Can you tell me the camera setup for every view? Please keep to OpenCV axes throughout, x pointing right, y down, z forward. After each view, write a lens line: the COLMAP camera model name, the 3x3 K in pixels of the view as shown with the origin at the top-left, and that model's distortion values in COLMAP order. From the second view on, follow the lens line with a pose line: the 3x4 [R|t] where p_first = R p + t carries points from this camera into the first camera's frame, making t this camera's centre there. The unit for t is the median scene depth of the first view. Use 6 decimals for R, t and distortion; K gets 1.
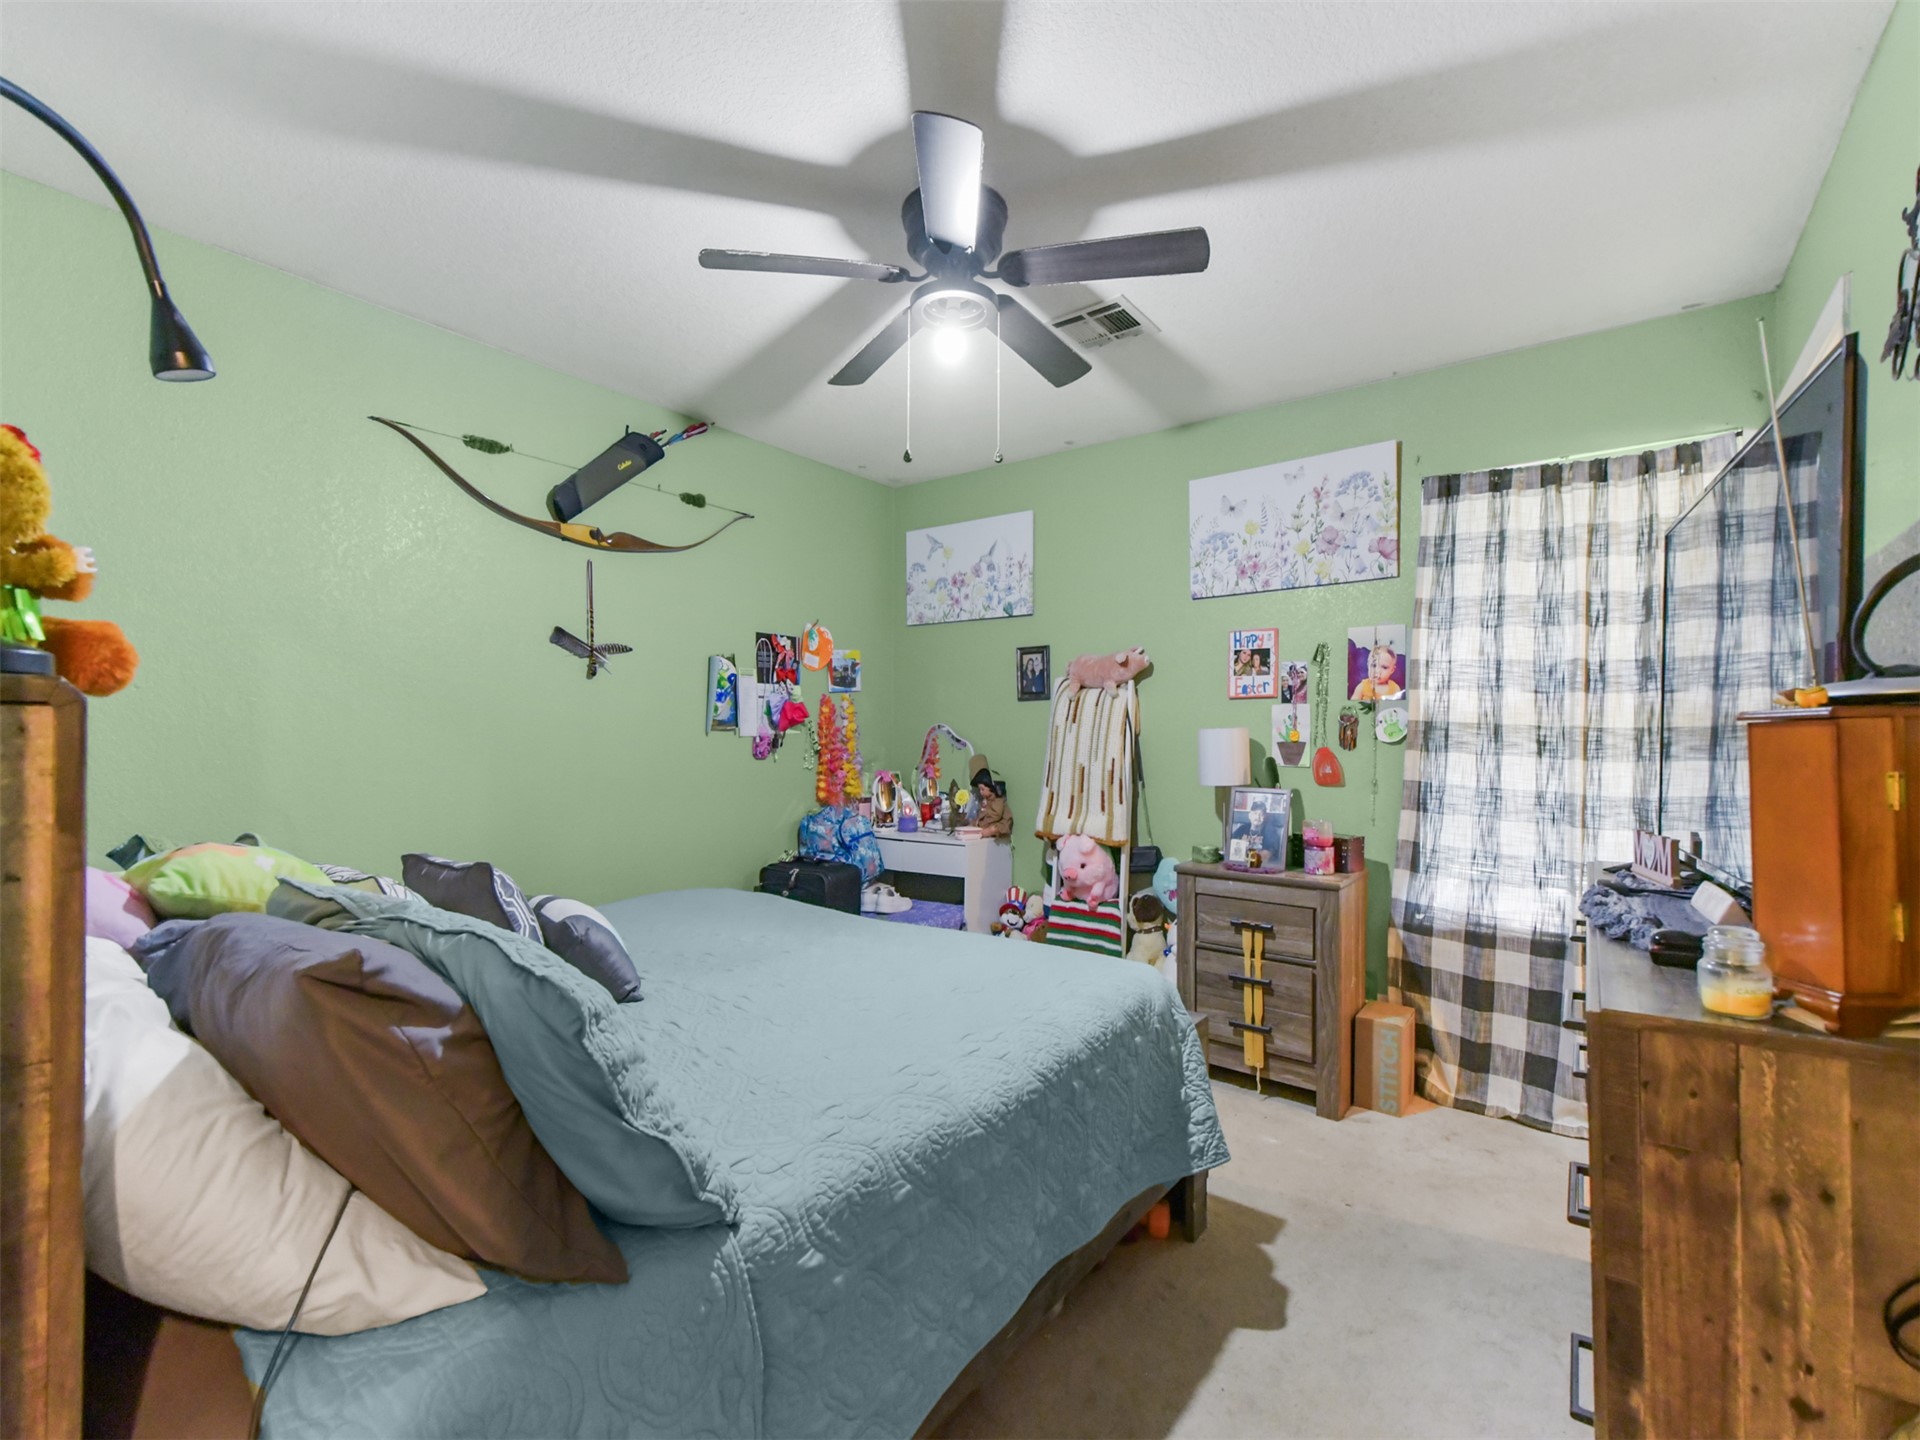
lens RADIAL K [[851.8, 0, 957.4], [0, 851.8, 733.9], [0, 0, 1]] dist [0.011898, -0.000426]
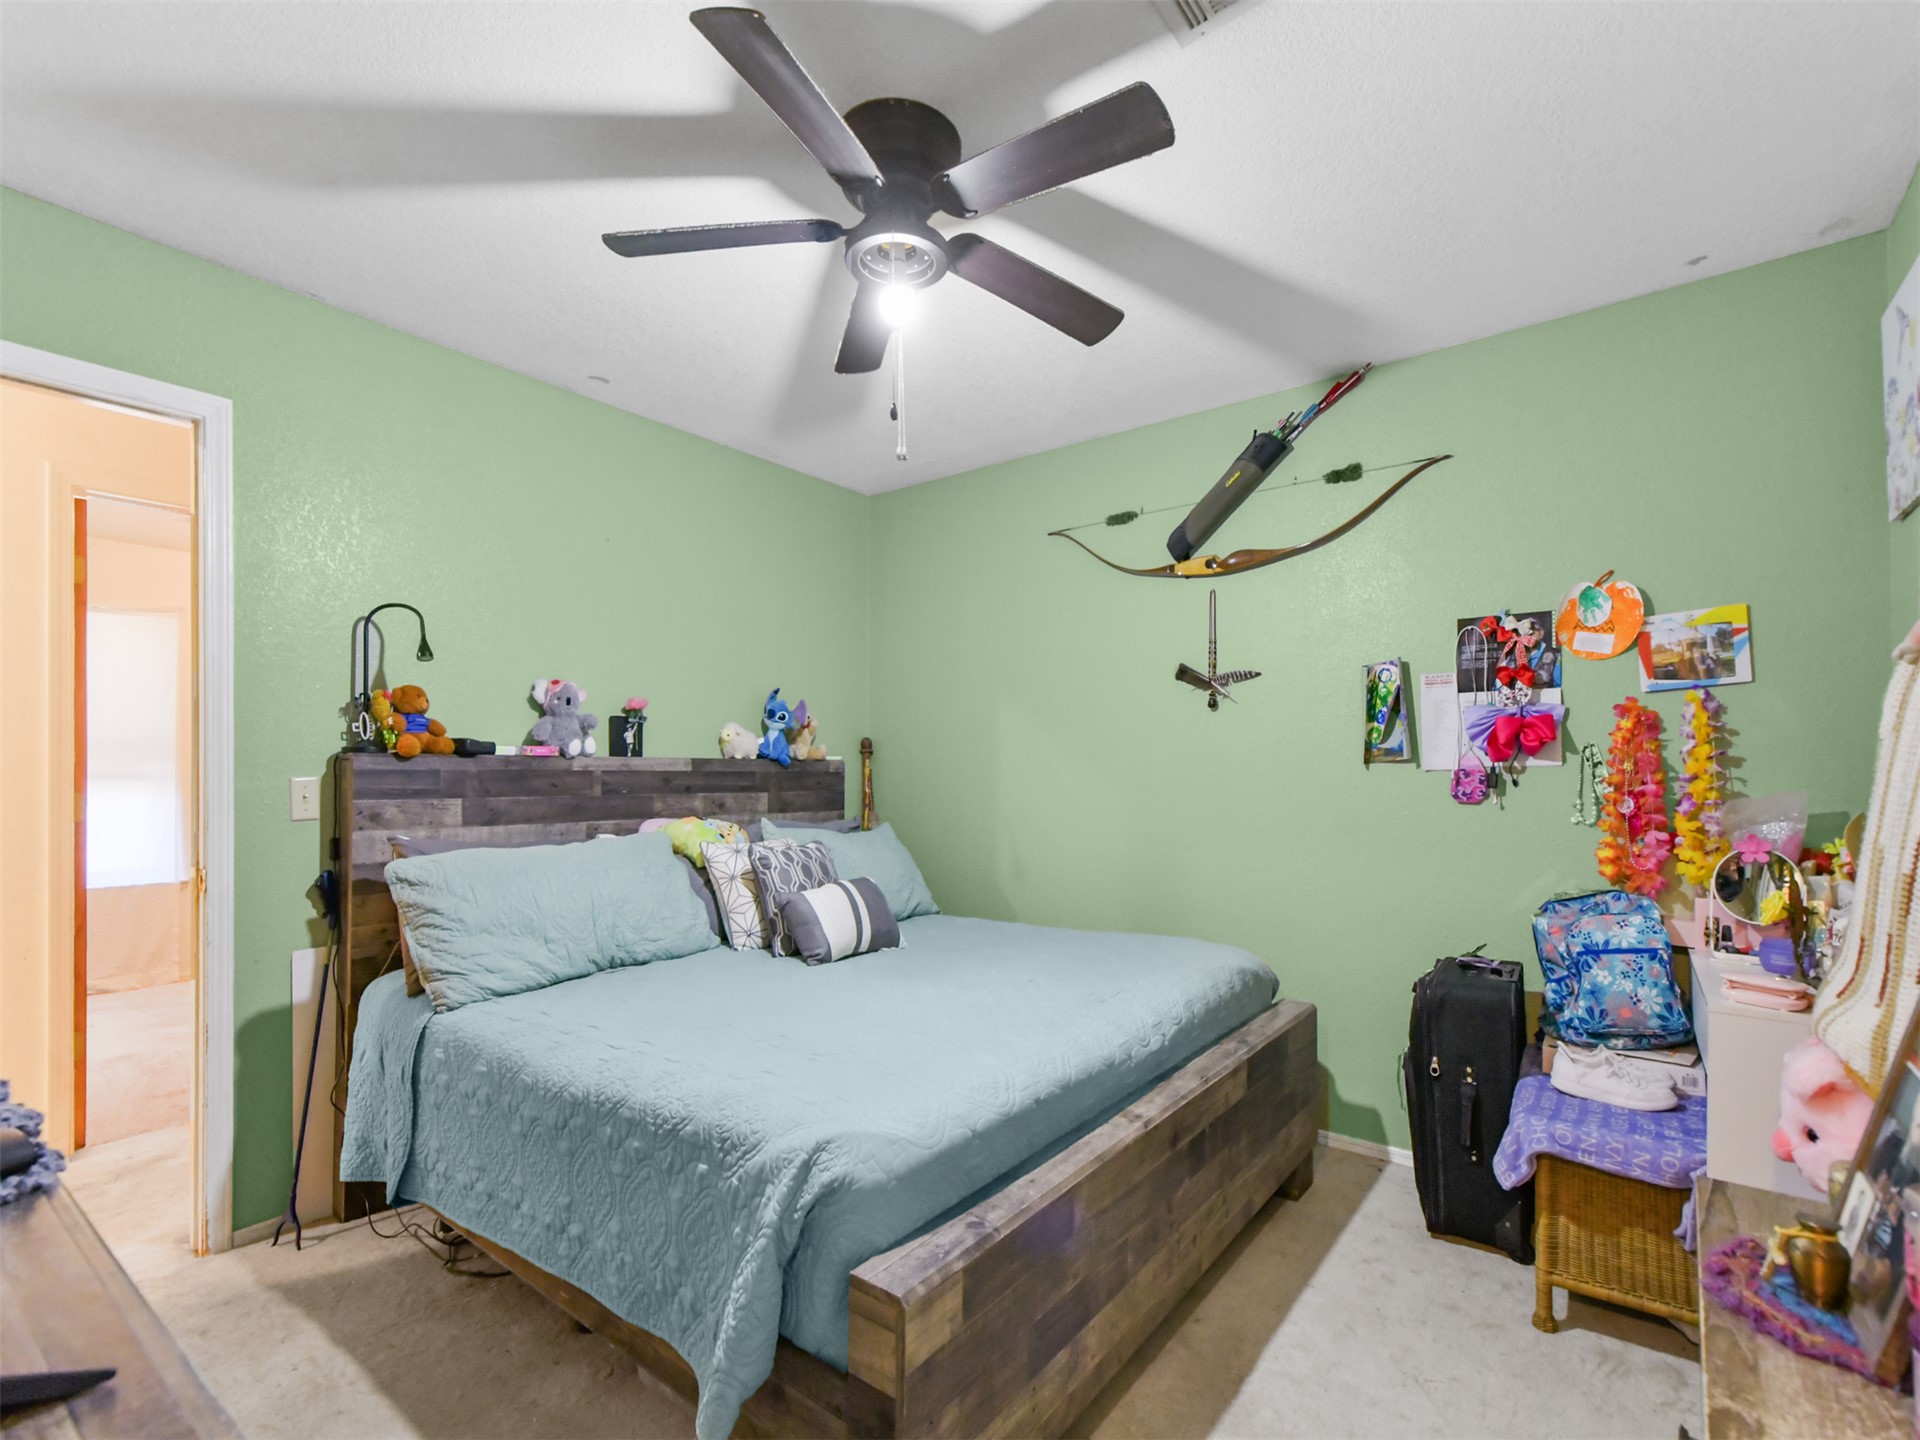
lens RADIAL K [[871.8, 0, 965.4], [0, 871.8, 770.4], [0, 0, 1]] dist [0.000259, -0.000168]
pose [[-0.022199, -0.002667, -0.999750, 0.483291], [-0.002221, 0.999994, -0.002619, 0.005936], [0.999751, 0.002162, -0.022205, 0.620771]]
